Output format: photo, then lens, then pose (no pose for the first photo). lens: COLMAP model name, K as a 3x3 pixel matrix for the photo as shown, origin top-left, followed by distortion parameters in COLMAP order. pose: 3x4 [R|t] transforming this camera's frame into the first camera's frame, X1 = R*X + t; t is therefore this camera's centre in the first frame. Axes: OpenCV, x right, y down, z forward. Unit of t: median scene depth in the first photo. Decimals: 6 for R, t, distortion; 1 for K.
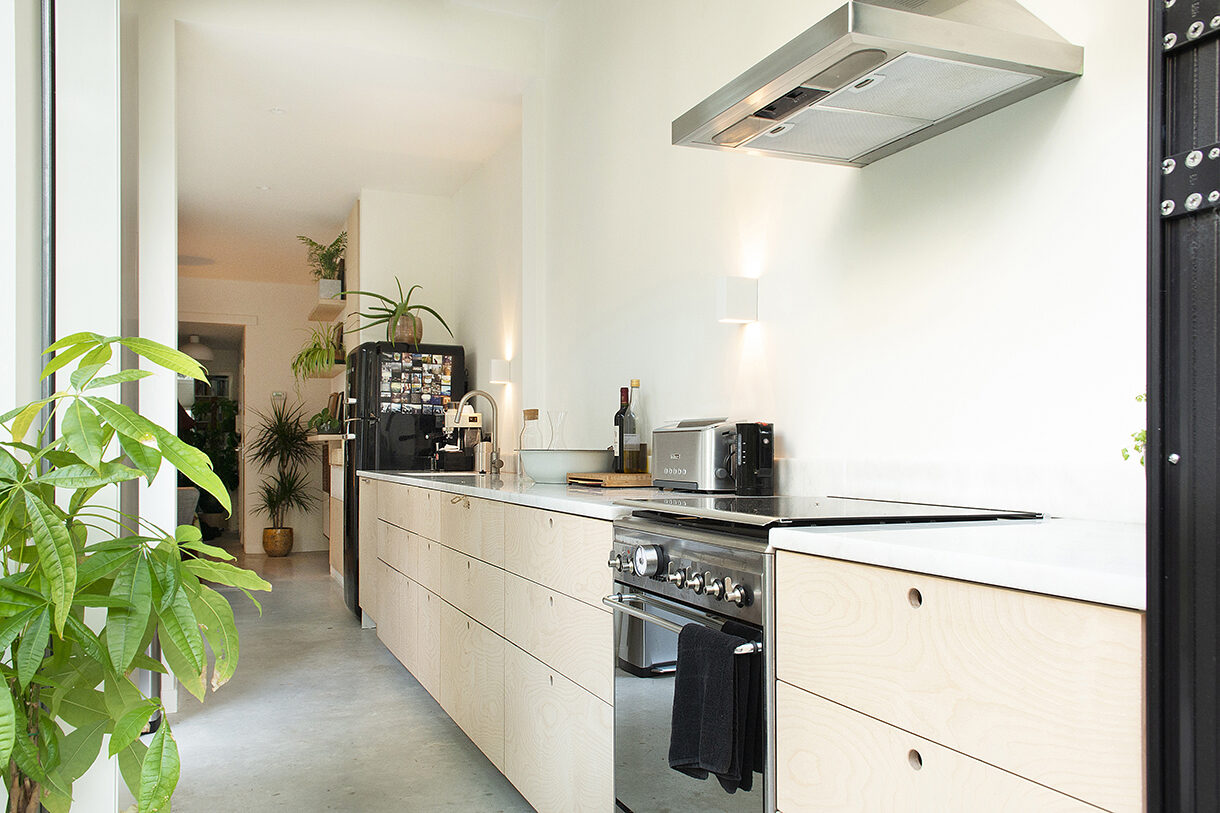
lens RADIAL K [[995.7, 0, 611.8], [0, 995.7, 453.6], [0, 0, 1]] dist [0.043335, -0.001873]
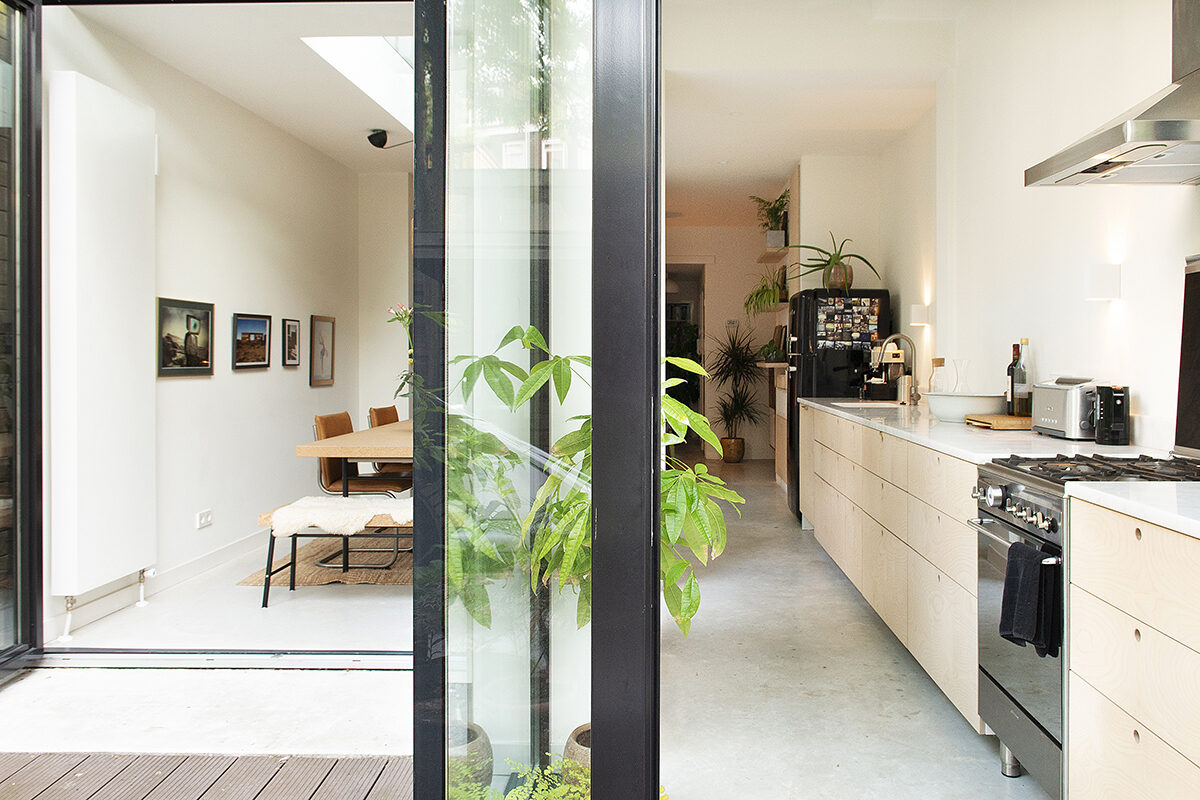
lens RADIAL K [[1041.9, 0, 602.5], [0, 1041.9, 356.1], [0, 0, 1]] dist [-0.006737, 0.004270]
pose [[0.905568, -0.000442, -0.424200, 0.062134], [0.003149, 0.999979, 0.005680, -0.040285], [0.424189, -0.006479, 0.905551, -0.228166]]
